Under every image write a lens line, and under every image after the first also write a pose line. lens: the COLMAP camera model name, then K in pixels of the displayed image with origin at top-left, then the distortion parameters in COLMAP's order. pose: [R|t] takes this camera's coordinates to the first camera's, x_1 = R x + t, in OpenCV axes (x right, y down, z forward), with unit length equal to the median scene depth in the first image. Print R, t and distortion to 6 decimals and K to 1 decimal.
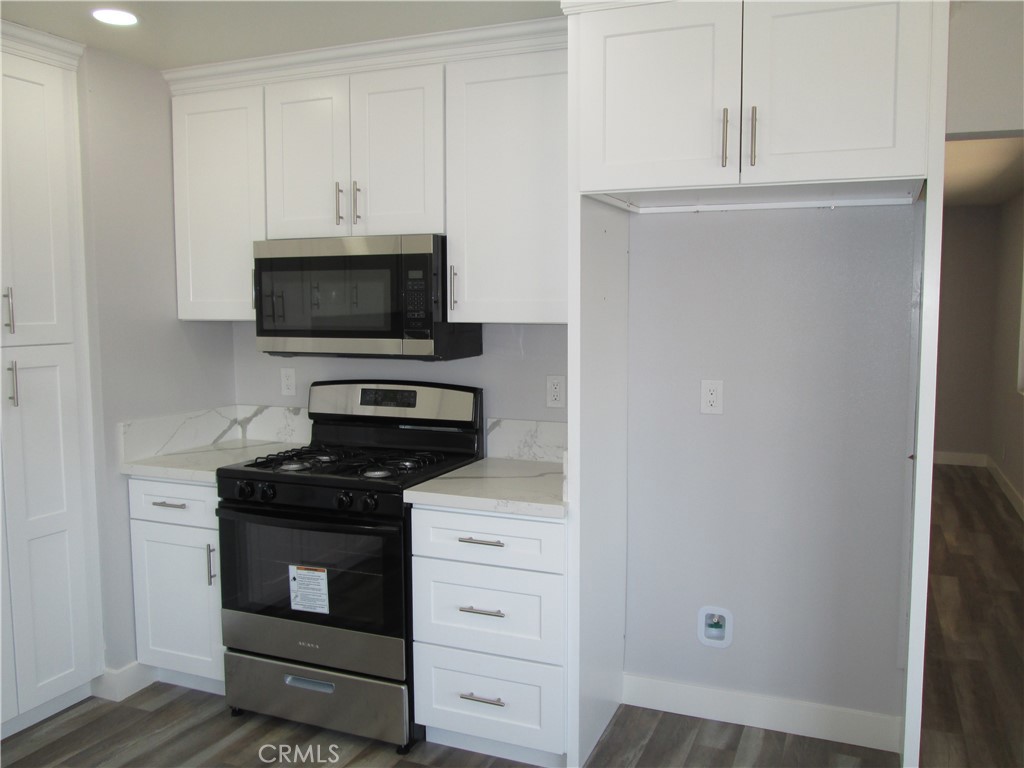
lens RADIAL K [[859.3, 0, 512.0], [0, 859.3, 384.0], [0, 0, 1]] dist [-0.037874, 0.022715]
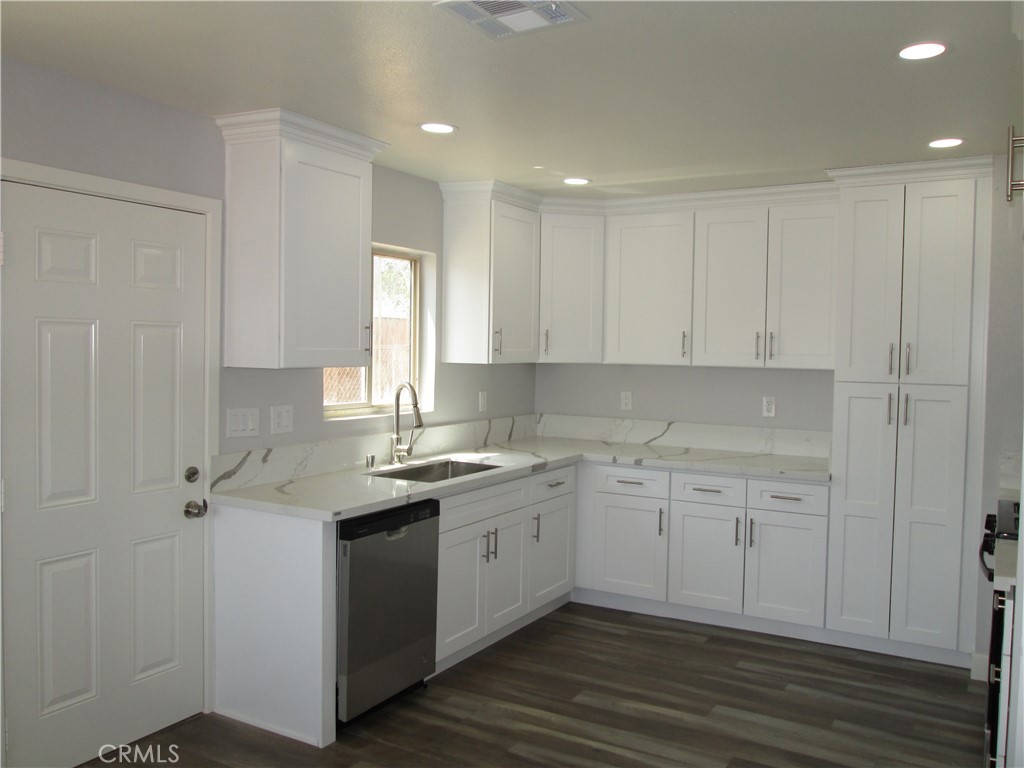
lens RADIAL K [[859.3, 0, 512.0], [0, 859.3, 384.0], [0, 0, 1]] dist [-0.037874, 0.022715]
pose [[-0.130240, 0.046528, -0.990390, 0.850785], [-0.108365, 0.992246, 0.060866, -0.053236], [0.985543, 0.115251, -0.124188, 0.467693]]
